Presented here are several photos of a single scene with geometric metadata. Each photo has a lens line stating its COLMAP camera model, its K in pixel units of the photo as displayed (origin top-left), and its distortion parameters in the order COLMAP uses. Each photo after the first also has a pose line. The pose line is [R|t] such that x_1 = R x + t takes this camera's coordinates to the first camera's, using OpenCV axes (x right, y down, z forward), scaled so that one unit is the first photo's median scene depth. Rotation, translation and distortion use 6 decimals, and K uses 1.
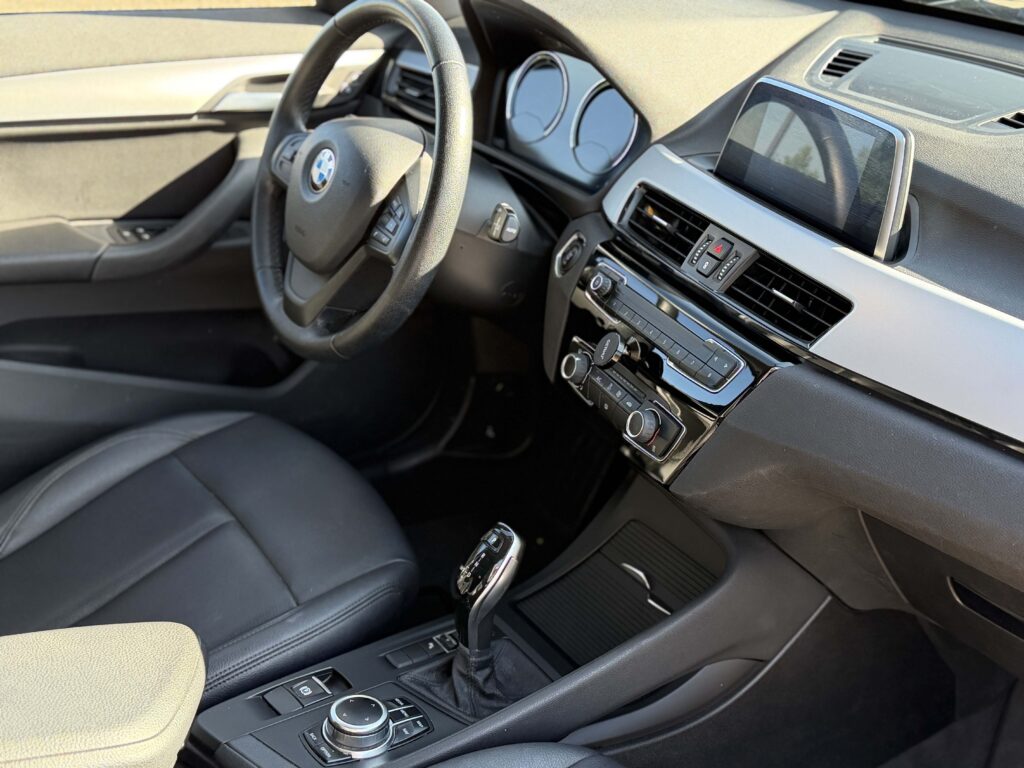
lens RADIAL K [[1342.0, 0, 512.2], [0, 1342.0, 346.7], [0, 0, 1]] dist [0.026091, 0.067942]
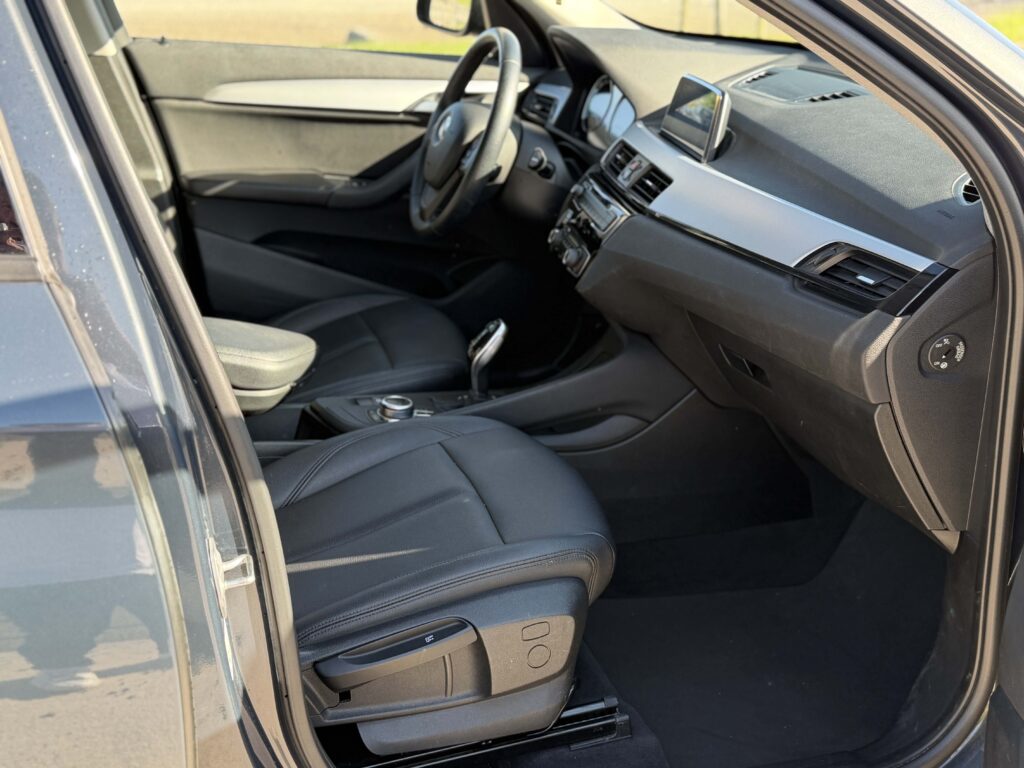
lens RADIAL K [[1338.9, 0, 512.0], [0, 1338.9, 384.0], [0, 0, 1]] dist [-0.029130, -0.019909]
pose [[0.954186, 0.093576, -0.284206, 0.475474], [-0.120715, 0.989500, -0.079487, 0.329294], [0.273784, 0.110154, 0.955463, -0.587288]]
